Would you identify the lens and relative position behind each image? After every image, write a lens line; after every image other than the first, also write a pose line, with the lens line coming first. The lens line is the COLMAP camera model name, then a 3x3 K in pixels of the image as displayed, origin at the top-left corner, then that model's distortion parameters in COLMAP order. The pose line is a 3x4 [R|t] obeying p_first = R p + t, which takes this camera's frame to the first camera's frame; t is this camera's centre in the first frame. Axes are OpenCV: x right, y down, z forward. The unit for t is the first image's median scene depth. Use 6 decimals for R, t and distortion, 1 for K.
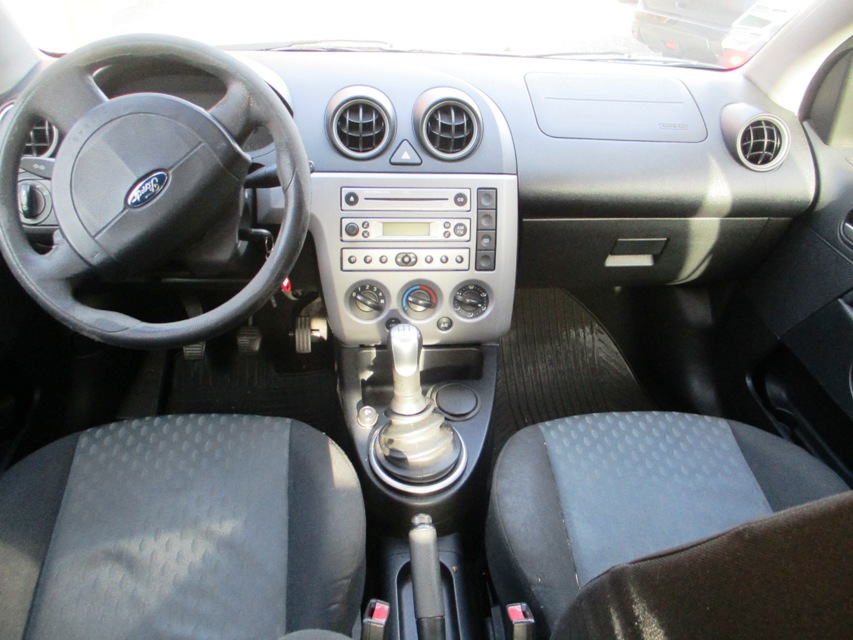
lens RADIAL K [[693.9, 0, 424.8], [0, 693.9, 318.5], [0, 0, 1]] dist [0.003821, -0.003236]
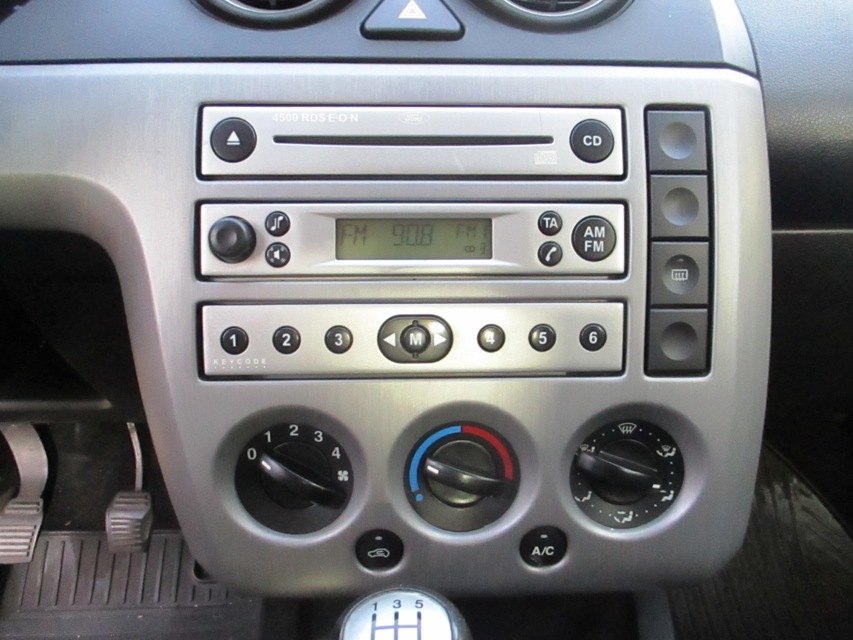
lens RADIAL K [[693.9, 0, 425.4], [0, 693.9, 316.2], [0, 0, 1]] dist [0.003821, -0.003236]
pose [[0.996745, -0.014917, -0.079224, 0.001509], [0.001205, 0.985379, -0.170370, -0.043355], [0.080607, 0.169720, 0.982190, 0.702390]]
